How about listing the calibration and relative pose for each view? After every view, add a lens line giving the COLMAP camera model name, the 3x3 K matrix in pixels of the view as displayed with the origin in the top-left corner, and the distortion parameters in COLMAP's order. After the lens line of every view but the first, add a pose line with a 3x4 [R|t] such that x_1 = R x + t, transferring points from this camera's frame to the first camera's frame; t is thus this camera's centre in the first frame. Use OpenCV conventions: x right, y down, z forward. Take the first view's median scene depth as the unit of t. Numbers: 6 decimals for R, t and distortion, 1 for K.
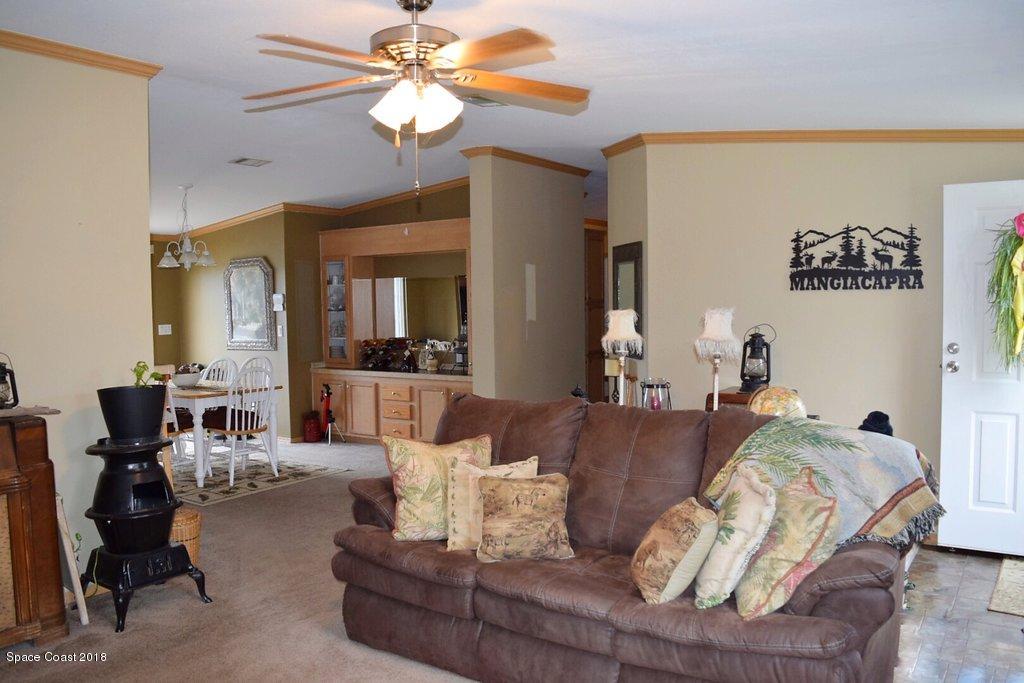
lens RADIAL K [[811.4, 0, 512.0], [0, 811.4, 341.5], [0, 0, 1]] dist [-0.085470, 0.012346]
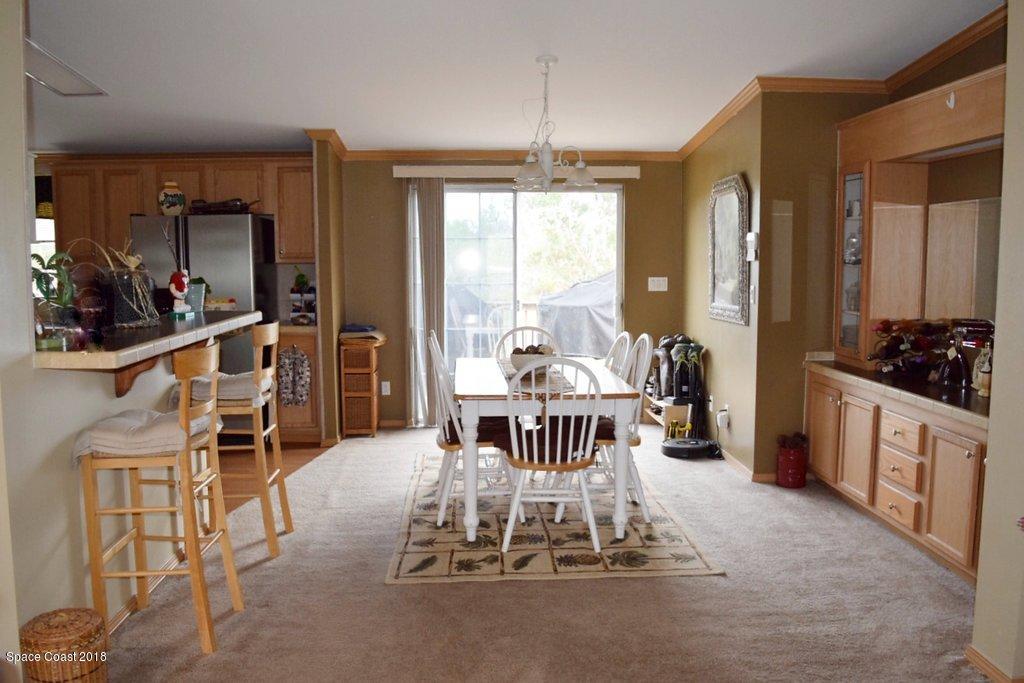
lens RADIAL K [[830.2, 0, 512.0], [0, 830.2, 341.5], [0, 0, 1]] dist [-0.085212, 0.014006]
pose [[0.612688, 0.093918, -0.784725, 0.091023], [-0.049289, 0.995522, 0.080664, -0.019036], [0.788786, -0.010744, 0.614574, 0.479229]]
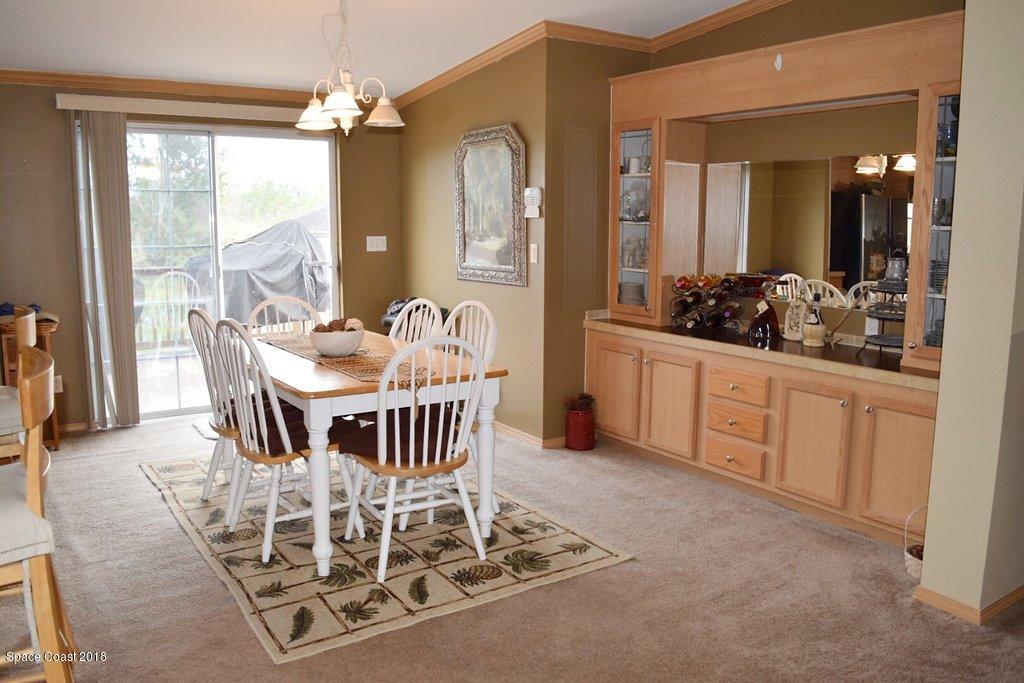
lens RADIAL K [[811.4, 0, 512.0], [0, 811.4, 341.5], [0, 0, 1]] dist [-0.085470, 0.012346]
pose [[0.928106, 0.077551, -0.364150, -0.087538], [-0.040598, 0.993314, 0.108068, -0.012372], [0.370096, -0.085515, 0.925049, 0.456815]]
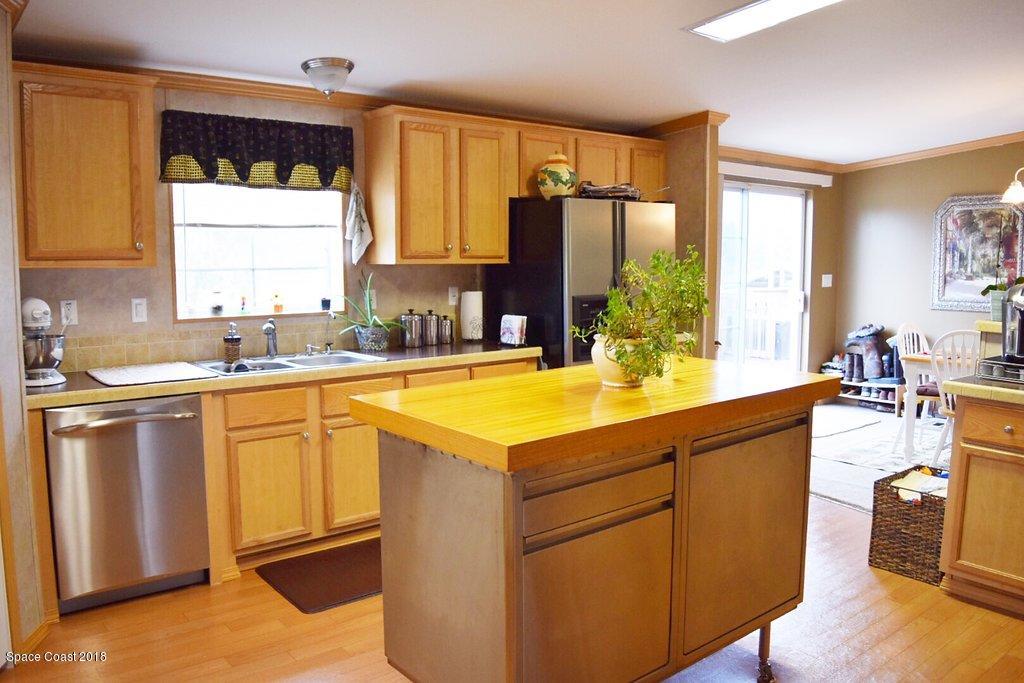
lens RADIAL K [[811.4, 0, 512.0], [0, 811.4, 341.5], [0, 0, 1]] dist [-0.085470, 0.012346]
pose [[0.963576, 0.049021, -0.262903, -0.587816], [-0.033402, 0.997419, 0.063554, 0.006521], [0.265339, -0.052458, 0.962727, 0.129431]]
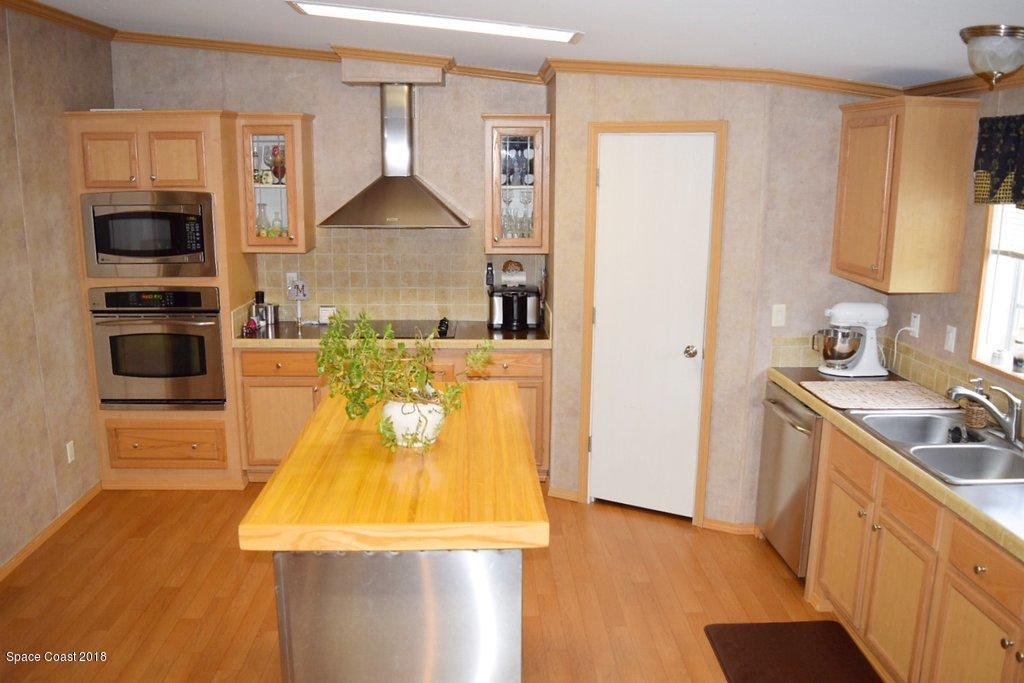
lens RADIAL K [[830.2, 0, 512.0], [0, 830.2, 341.5], [0, 0, 1]] dist [-0.085212, 0.014006]
pose [[-0.794470, 0.136118, -0.591852, -0.471746], [-0.024452, 0.966598, 0.255128, -0.078797], [0.606811, 0.217163, -0.764605, 0.704252]]
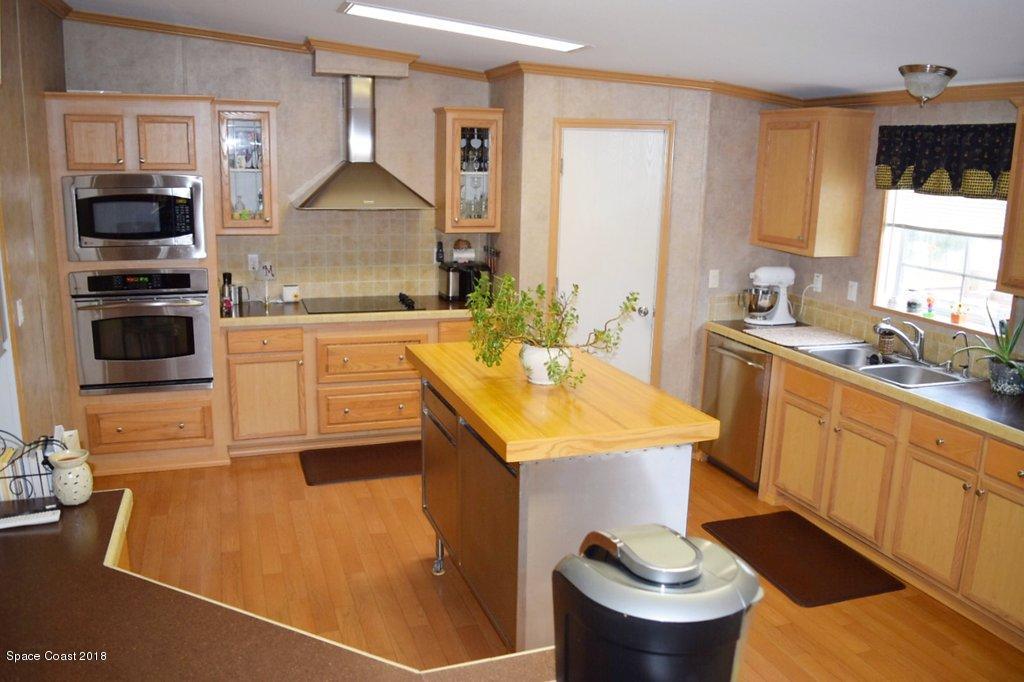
lens RADIAL K [[830.2, 0, 512.0], [0, 830.2, 341.0], [0, 0, 1]] dist [-0.085212, 0.014006]
pose [[-0.583448, 0.180469, -0.791846, -0.307695], [-0.054817, 0.964024, 0.260100, -0.078931], [0.810299, 0.195161, -0.552565, 0.646366]]
